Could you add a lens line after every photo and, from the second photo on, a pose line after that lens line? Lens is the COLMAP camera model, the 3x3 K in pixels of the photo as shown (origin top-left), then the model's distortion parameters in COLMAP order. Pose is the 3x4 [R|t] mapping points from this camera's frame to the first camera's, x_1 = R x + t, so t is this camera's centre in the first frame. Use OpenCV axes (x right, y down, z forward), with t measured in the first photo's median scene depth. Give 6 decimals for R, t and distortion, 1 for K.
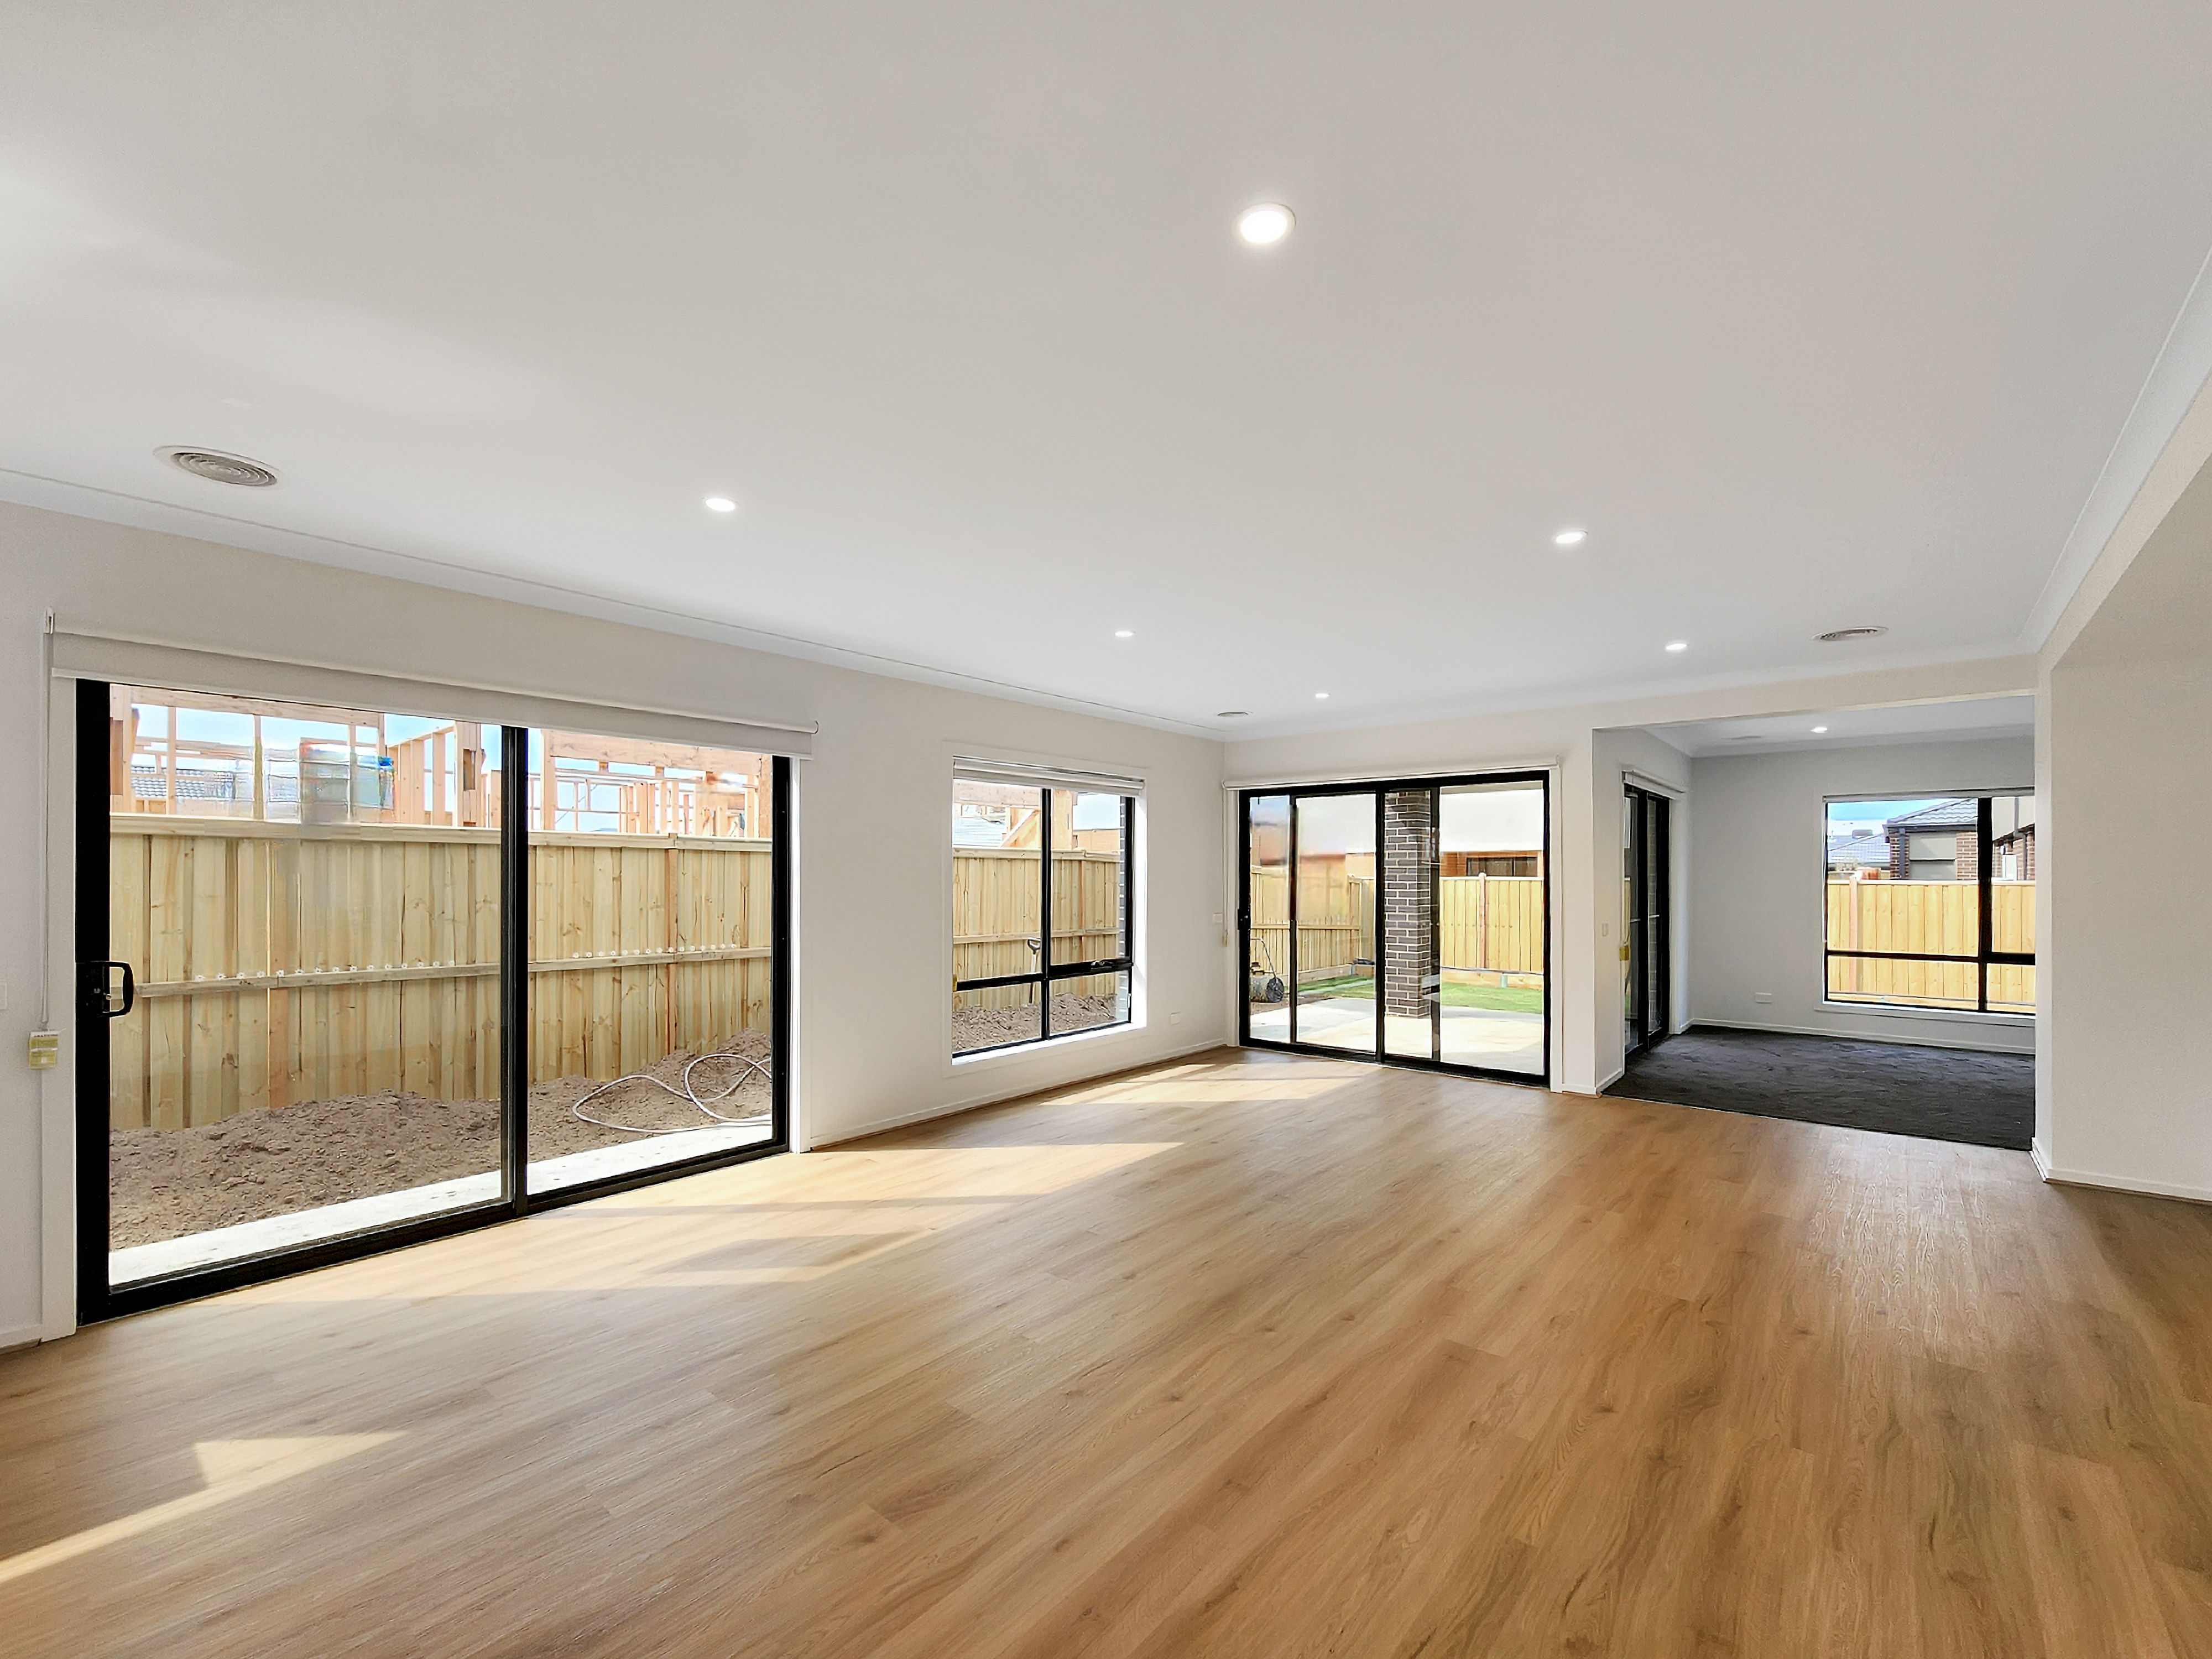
lens RADIAL K [[938.8, 0, 1120.6], [0, 938.8, 887.3], [0, 0, 1]] dist [0.002612, 0.000209]
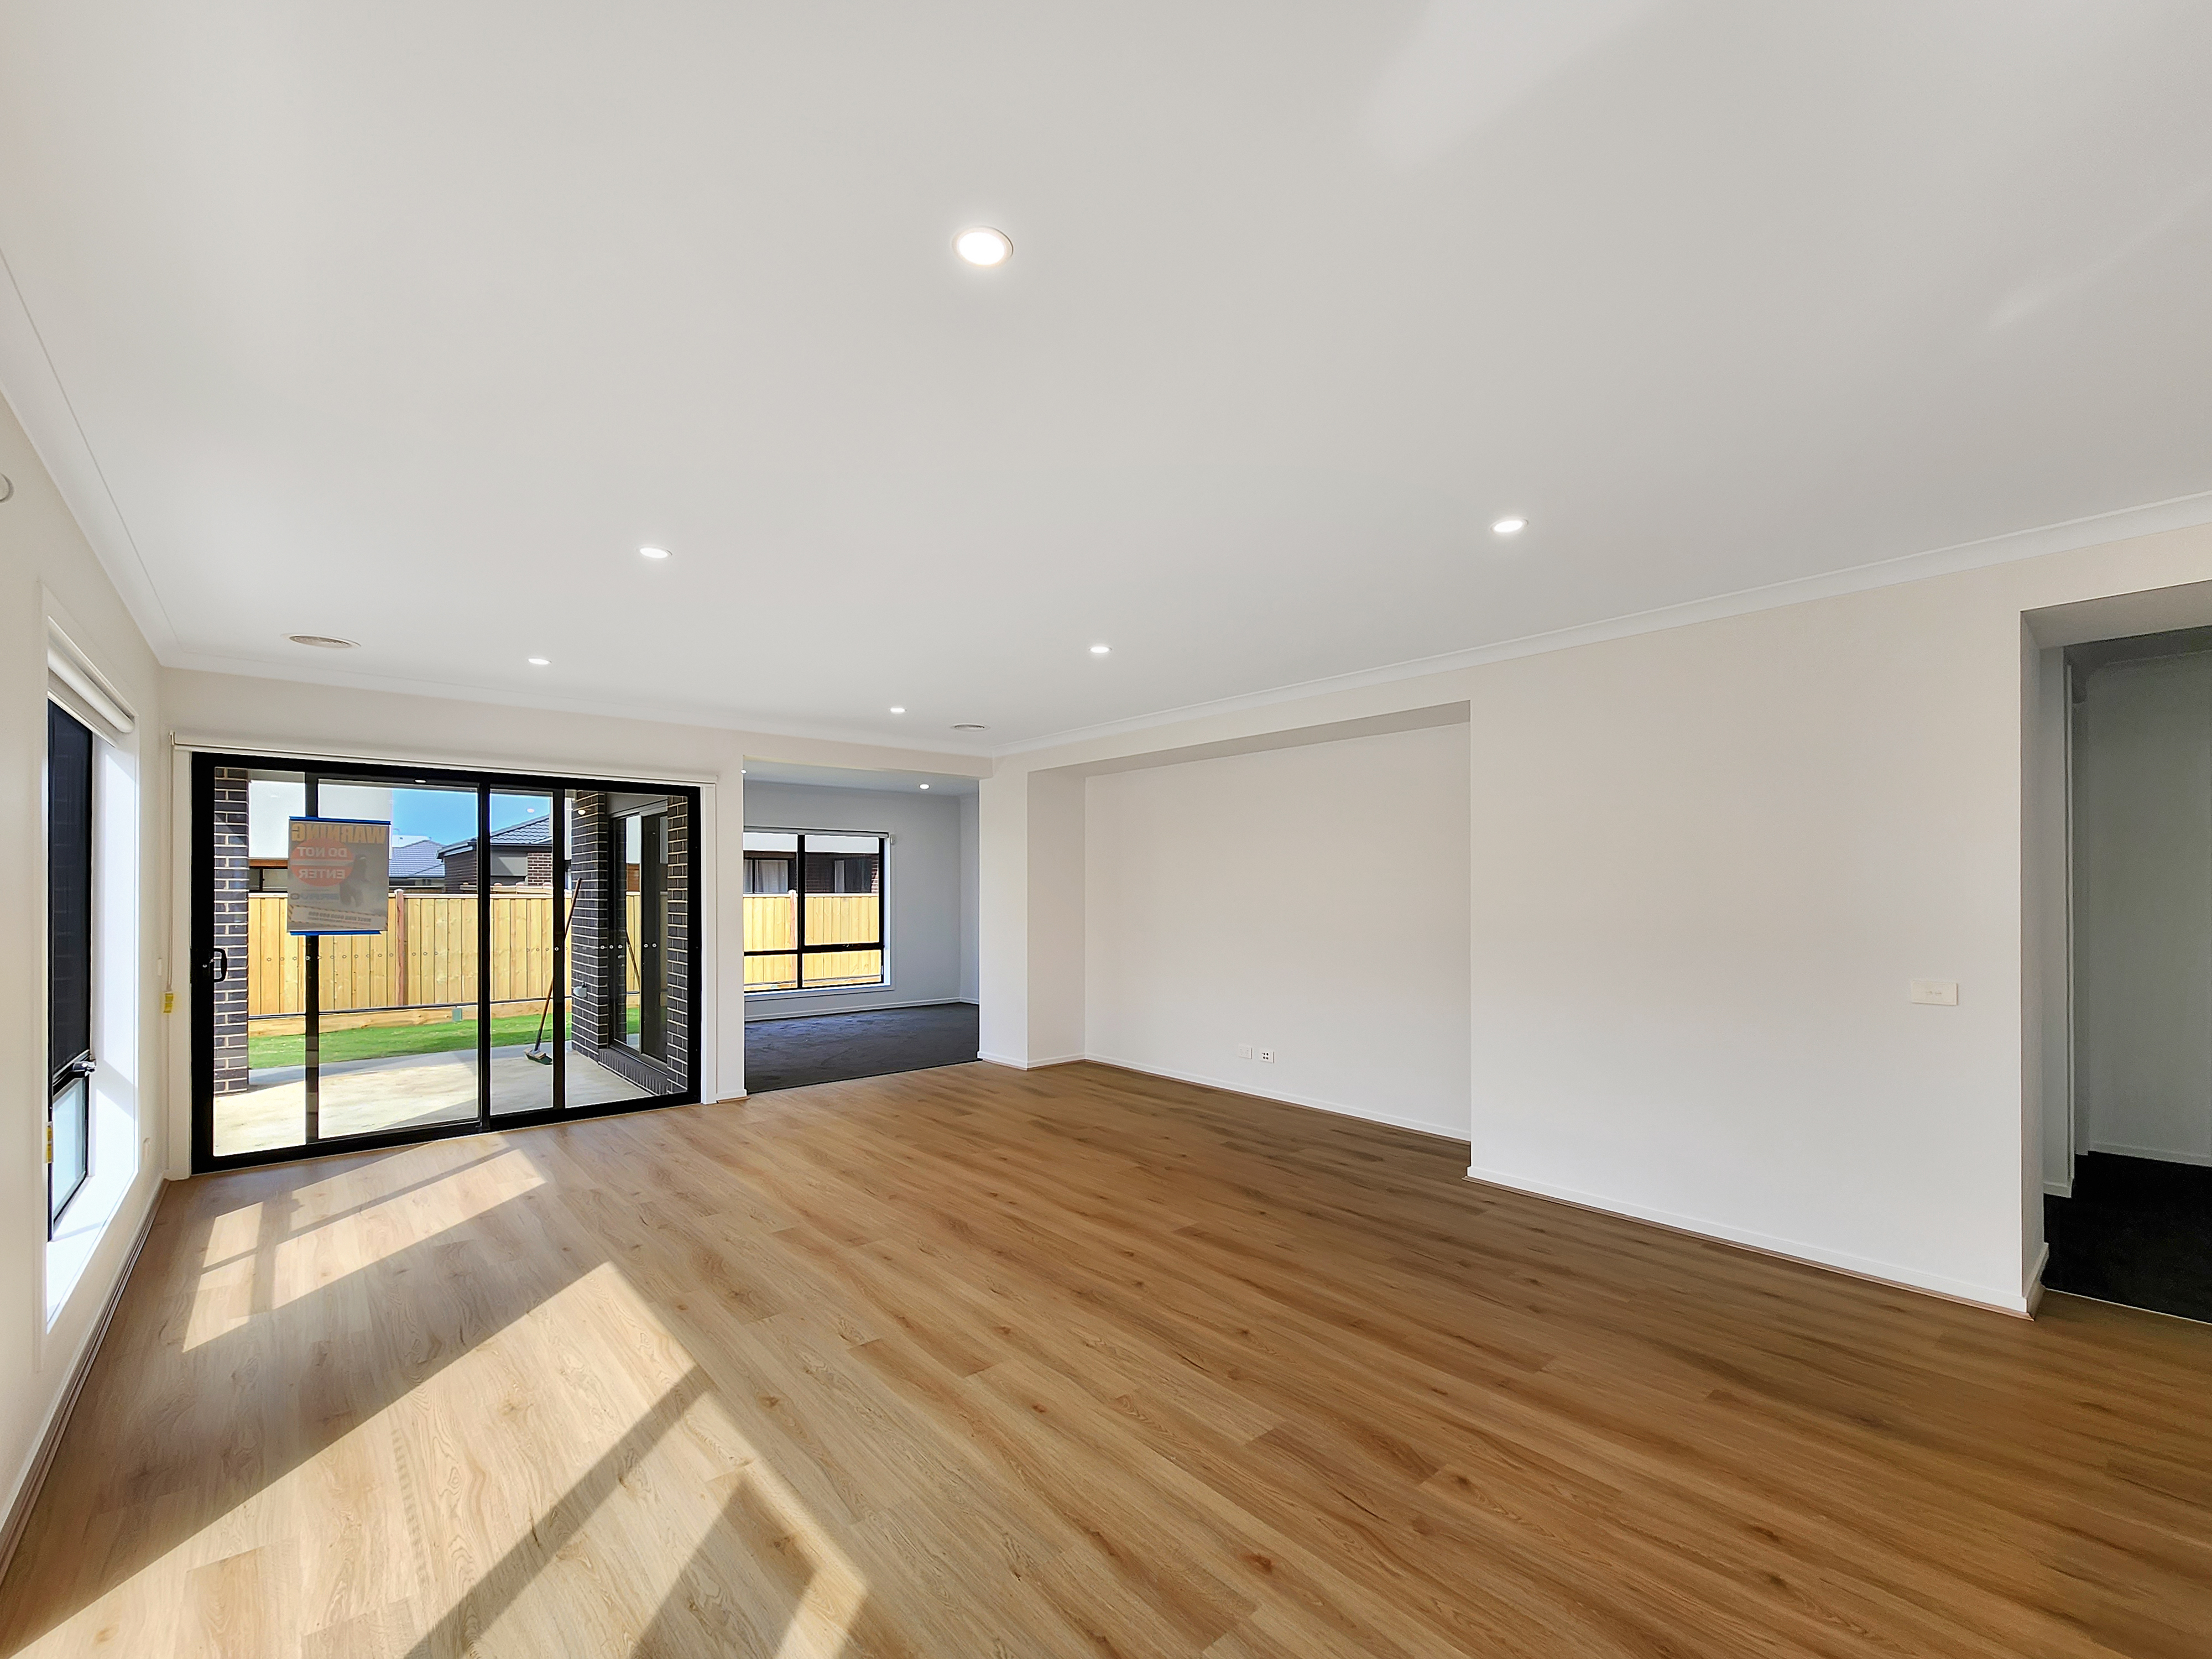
lens RADIAL K [[938.8, 0, 1120.6], [0, 938.8, 887.3], [0, 0, 1]] dist [0.002612, 0.000209]
pose [[0.157125, 0.002435, 0.987576, -0.696119], [0.011479, 0.999925, -0.004292, -0.011074], [-0.987512, 0.012010, 0.157085, 0.583172]]
